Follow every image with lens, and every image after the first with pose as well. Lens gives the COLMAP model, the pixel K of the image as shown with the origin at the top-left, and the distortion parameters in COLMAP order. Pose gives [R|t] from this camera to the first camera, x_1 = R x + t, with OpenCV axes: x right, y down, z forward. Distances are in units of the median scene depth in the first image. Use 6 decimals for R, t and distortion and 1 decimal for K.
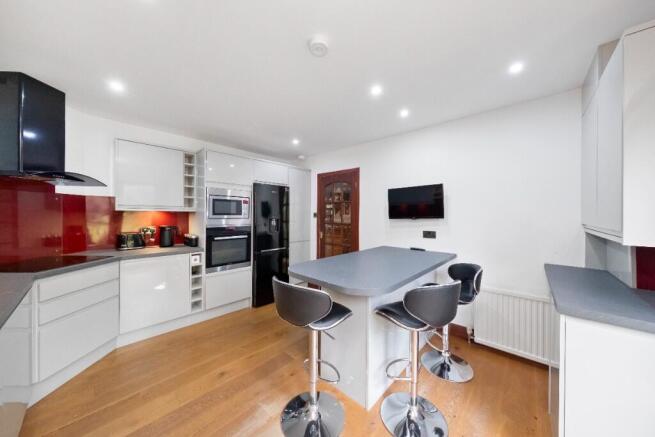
lens RADIAL K [[227.3, 0, 327.8], [0, 227.3, 215.1], [0, 0, 1]] dist [-0.000968, -0.000740]
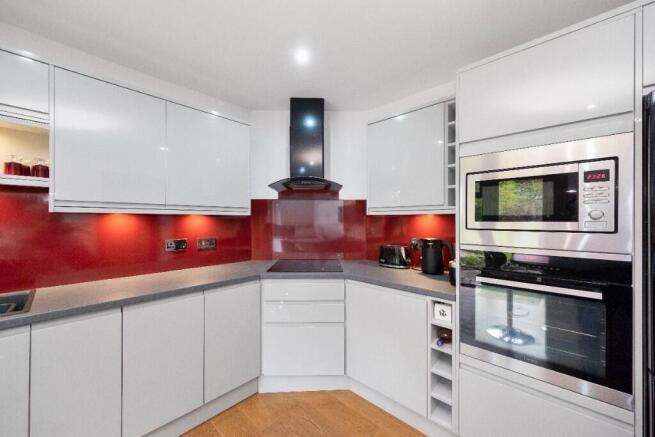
lens RADIAL K [[248.9, 0, 323.1], [0, 248.9, 221.5], [0, 0, 1]] dist [0.008732, 0.000019]
pose [[-0.000464, 0.000680, -1.000000, -0.048221], [-0.003845, 0.999992, 0.000682, 0.002028], [0.999992, 0.003846, -0.000461, 0.742840]]
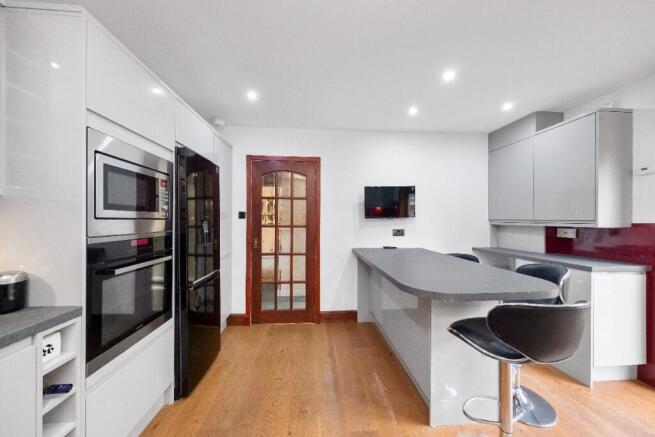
lens RADIAL K [[227.3, 0, 325.3], [0, 227.3, 222.0], [0, 0, 1]] dist [-0.000968, -0.000740]
pose [[0.672846, -0.012982, 0.739668, -0.552657], [0.003653, 0.999892, 0.014226, 0.018011], [-0.739773, -0.006870, 0.672821, 0.512373]]
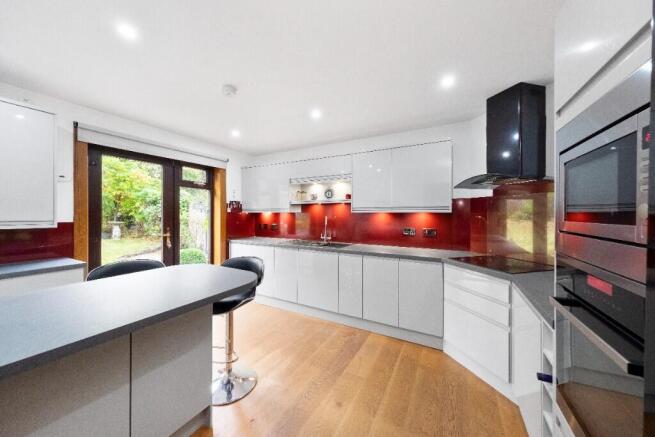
lens RADIAL K [[227.3, 0, 328.7], [0, 227.3, 218.1], [0, 0, 1]] dist [-0.000968, -0.000740]
pose [[-0.967934, -0.004164, -0.251171, -0.144098], [-0.008655, 0.999822, 0.016780, -0.004423], [0.251056, 0.018416, -0.967797, 1.237459]]
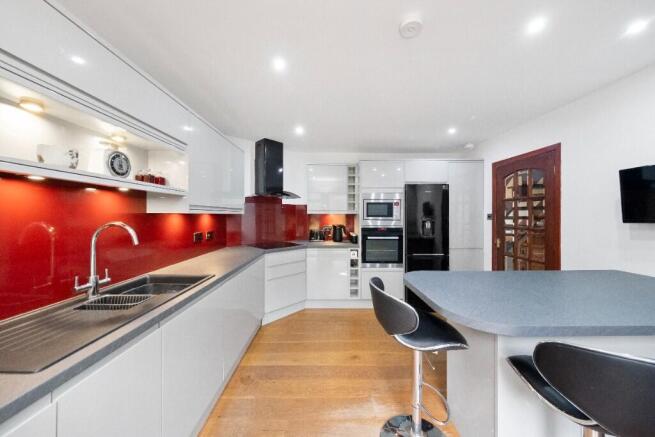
lens RADIAL K [[227.3, 0, 322.5], [0, 227.3, 214.4], [0, 0, 1]] dist [-0.000968, -0.000740]
pose [[0.674444, -0.010826, -0.738247, 0.187461], [0.003262, 0.999926, -0.011684, 0.000224], [0.738319, 0.005472, 0.674430, 0.075916]]
